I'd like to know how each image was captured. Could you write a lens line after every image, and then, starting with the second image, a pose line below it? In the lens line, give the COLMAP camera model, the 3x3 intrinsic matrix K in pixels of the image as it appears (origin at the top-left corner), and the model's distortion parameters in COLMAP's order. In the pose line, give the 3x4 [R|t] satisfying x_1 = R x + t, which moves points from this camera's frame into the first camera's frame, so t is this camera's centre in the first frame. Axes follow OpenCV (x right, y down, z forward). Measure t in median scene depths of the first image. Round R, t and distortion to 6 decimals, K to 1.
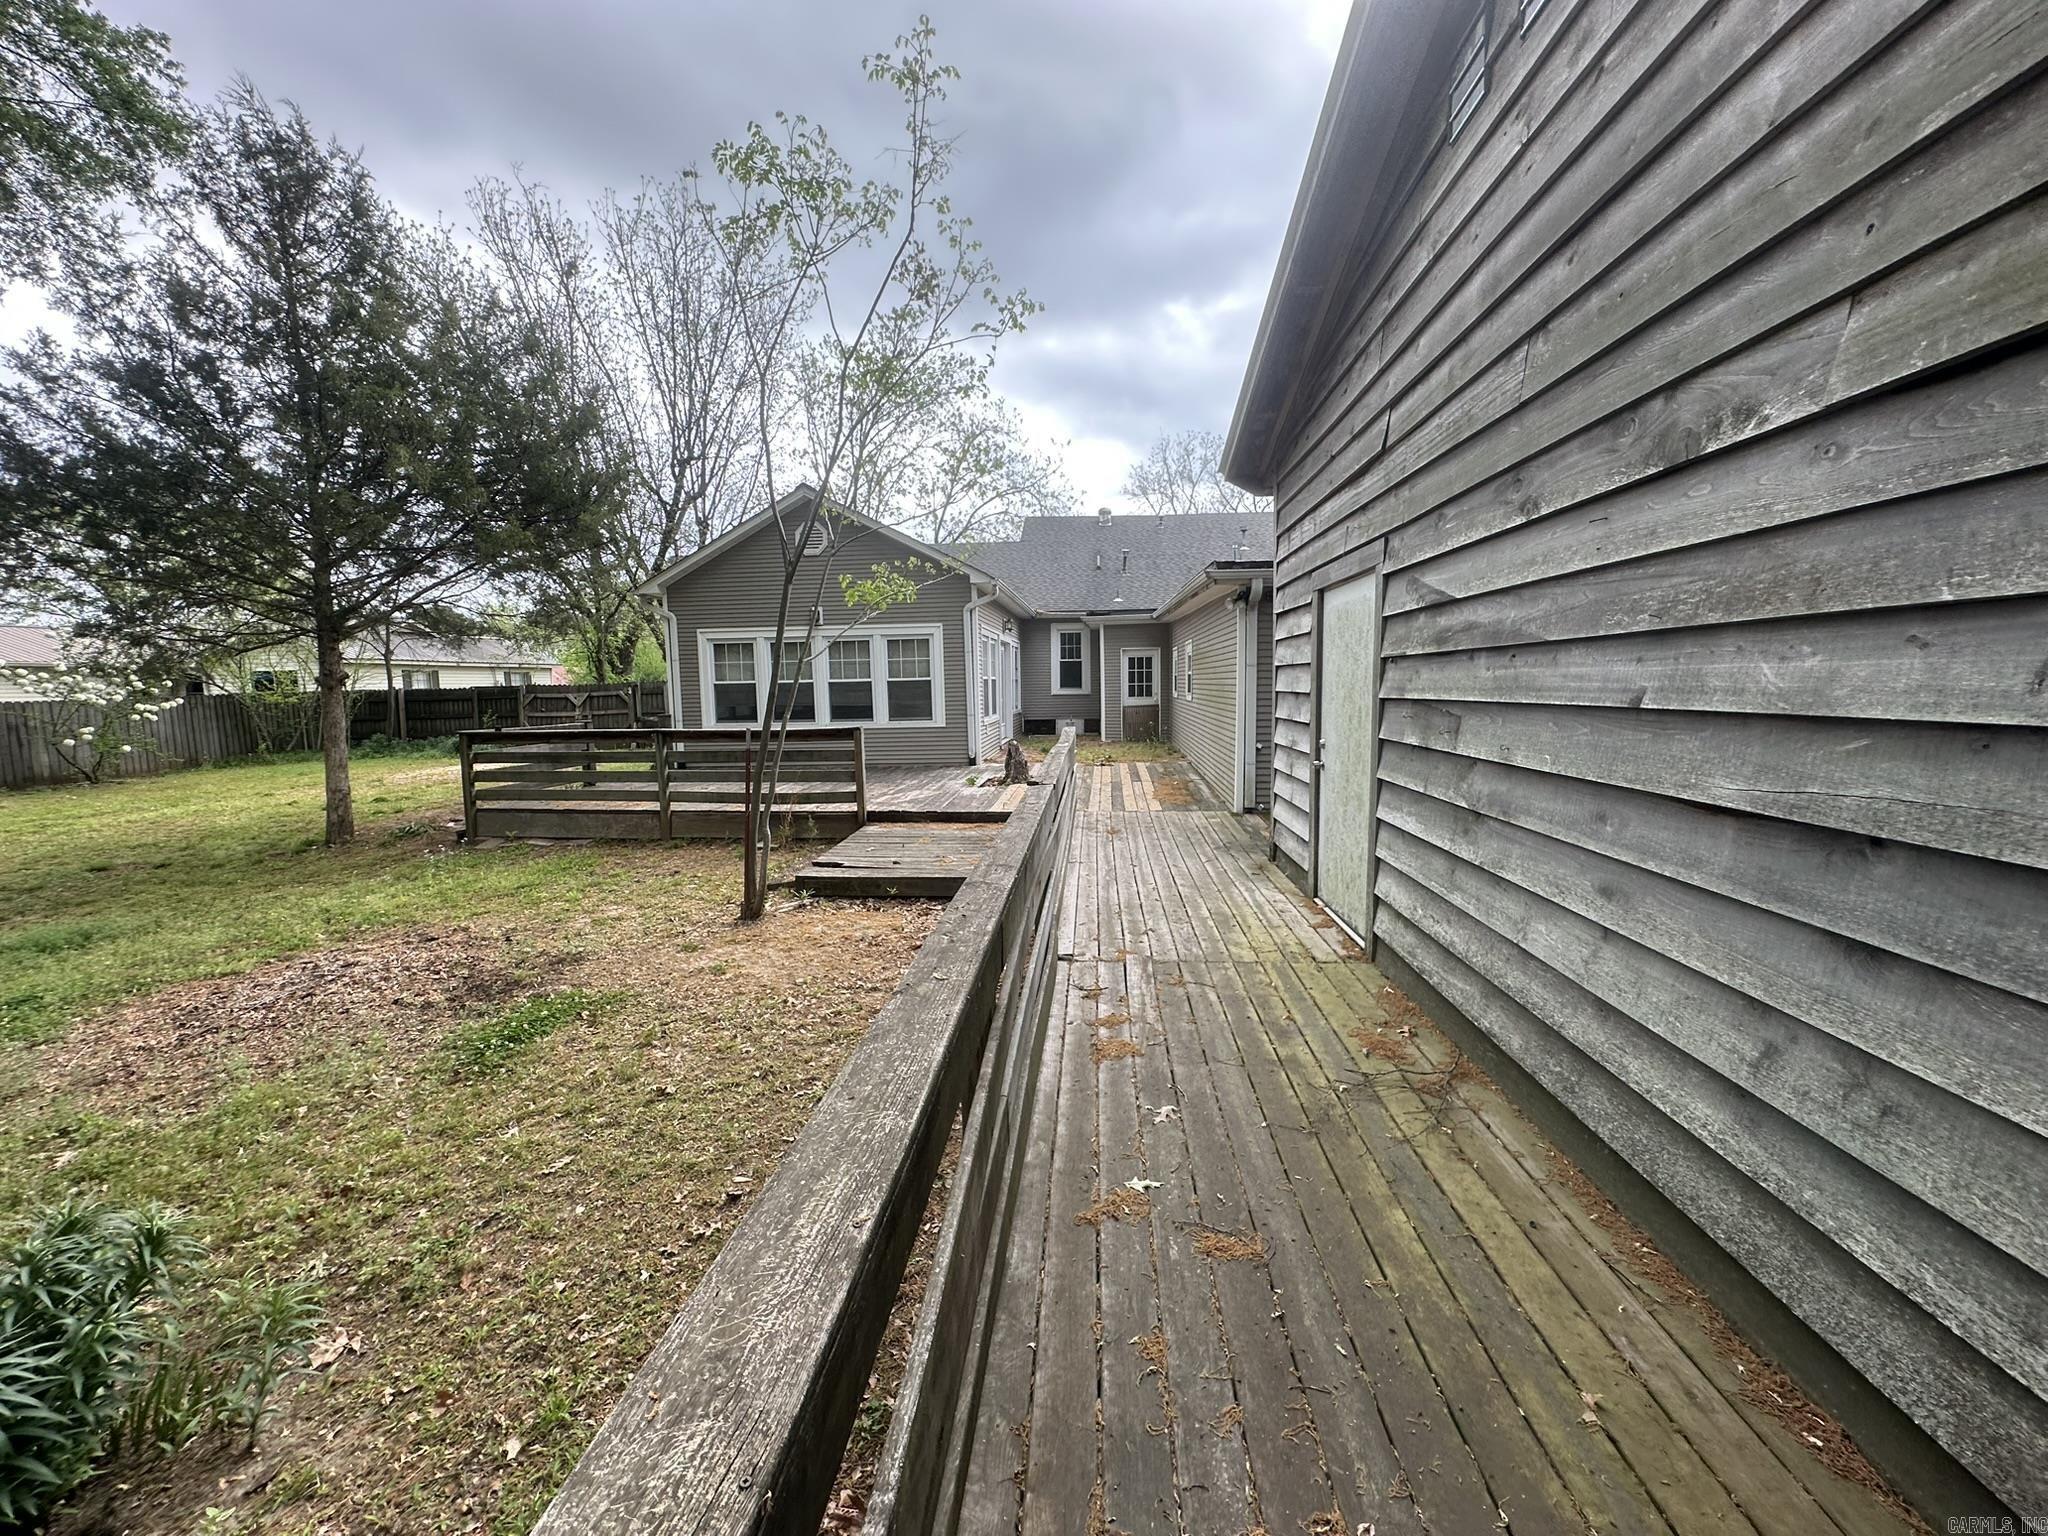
lens RADIAL K [[829.5, 0, 1024.0], [0, 829.5, 768.0], [0, 0, 1]] dist [-0.001774, -0.000047]
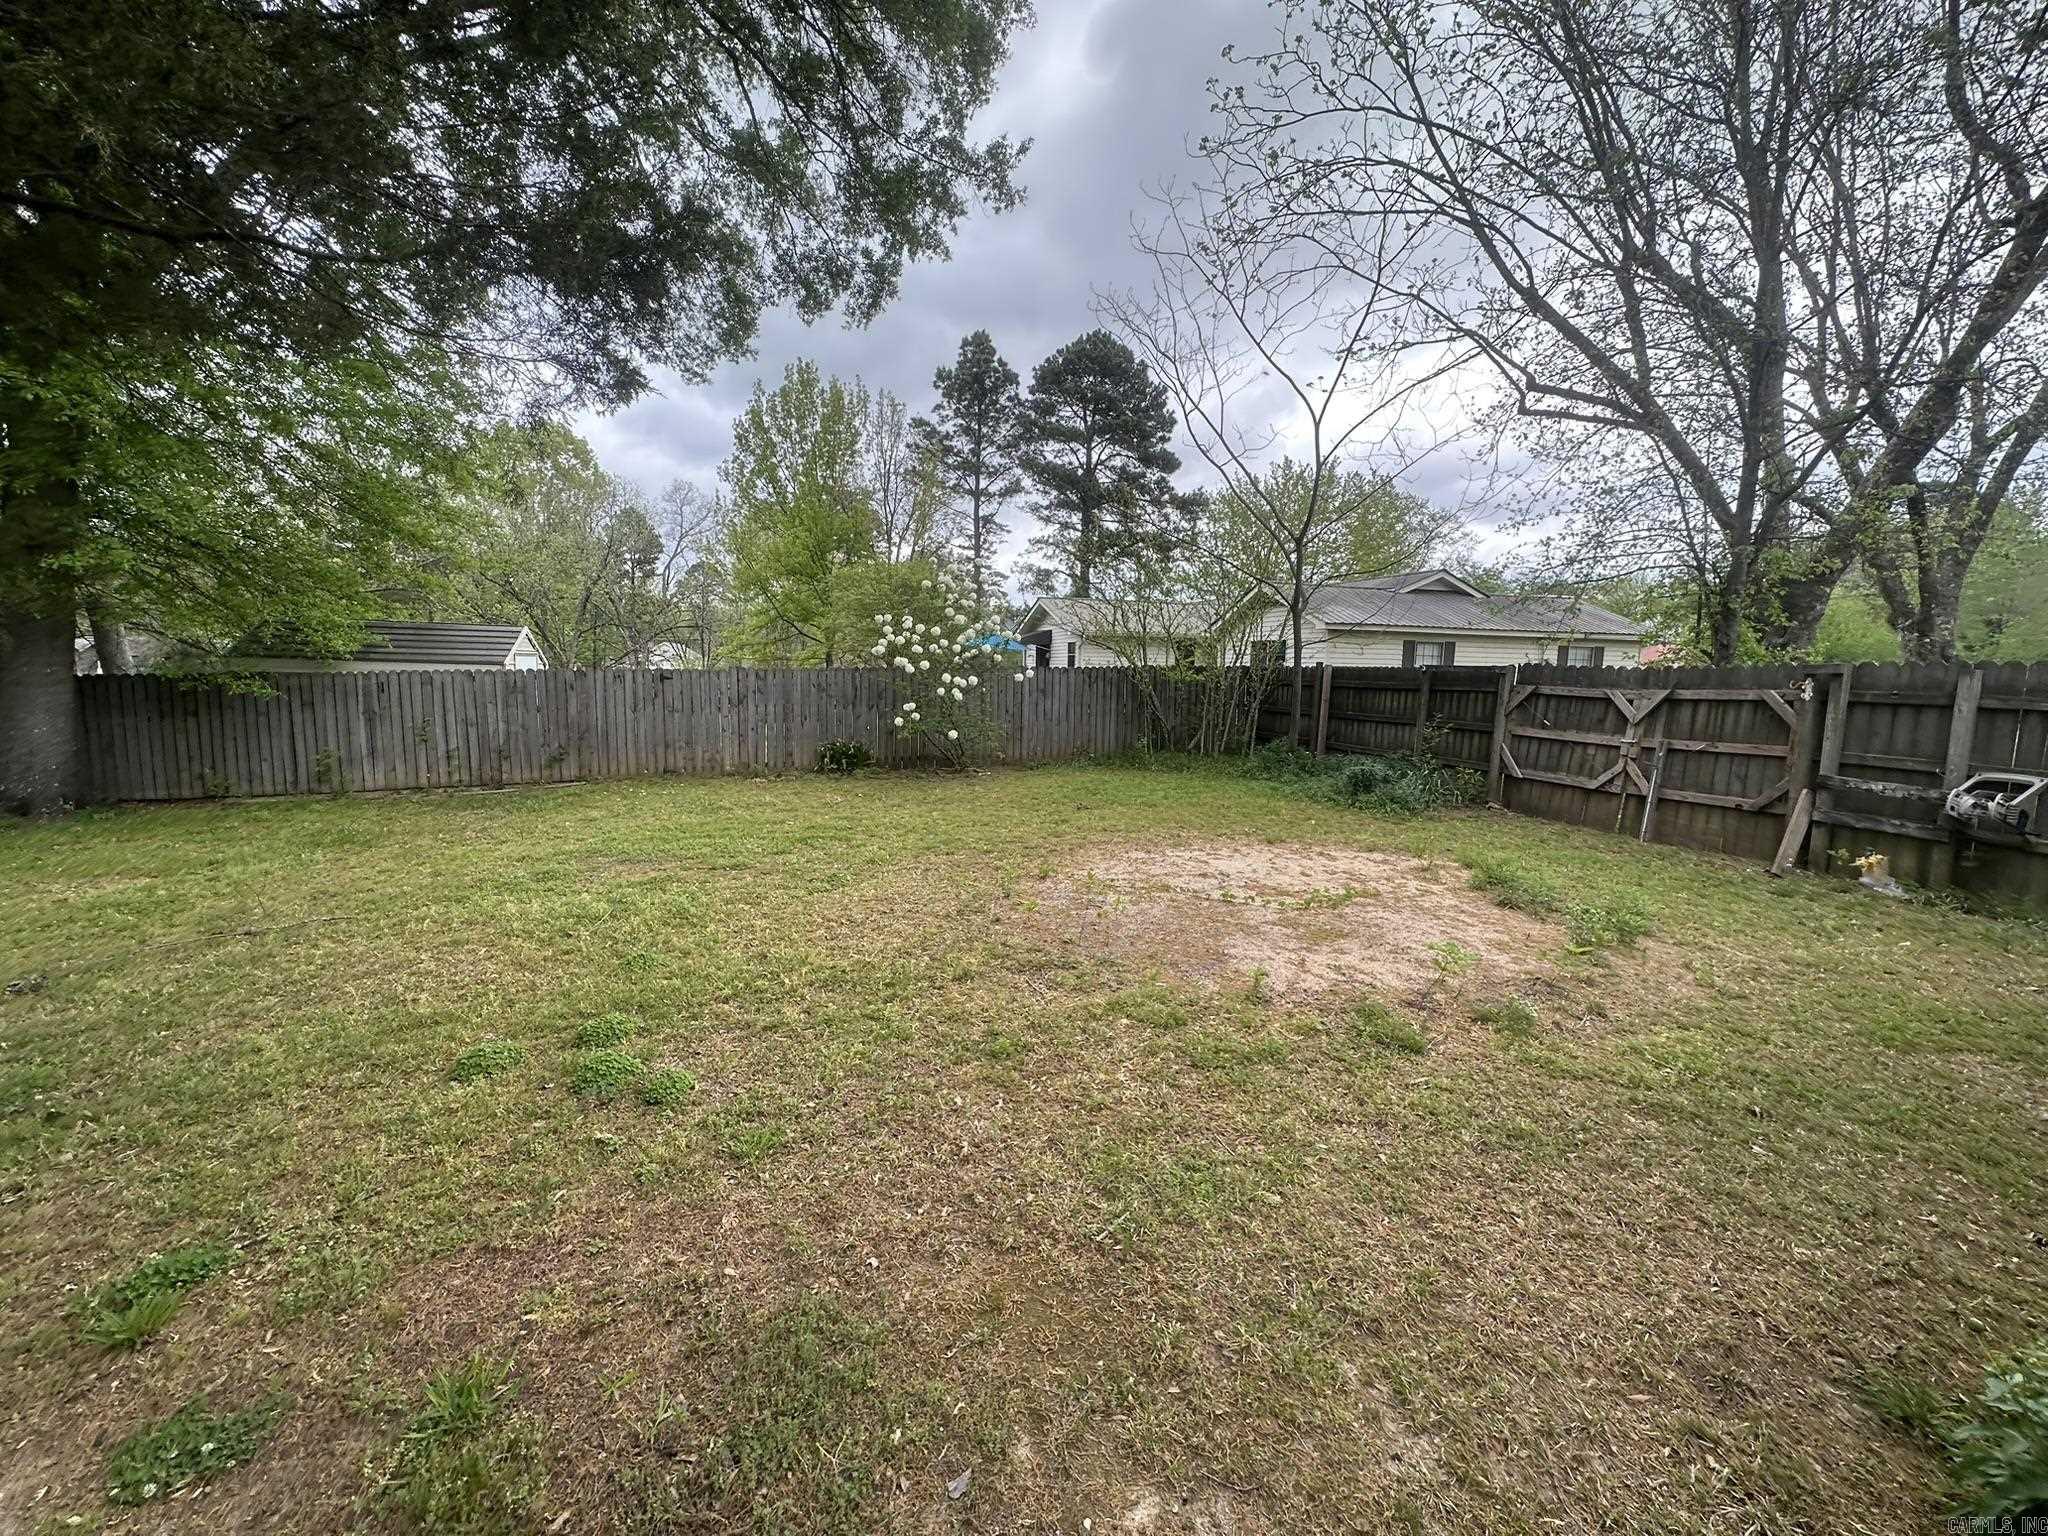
lens RADIAL K [[829.5, 0, 1024.0], [0, 829.5, 768.0], [0, 0, 1]] dist [-0.001774, -0.000047]
pose [[0.377480, 0.140284, -0.915330, -0.285975], [-0.119158, 0.987599, 0.102220, -0.059145], [0.918319, 0.070483, 0.389515, 0.585799]]
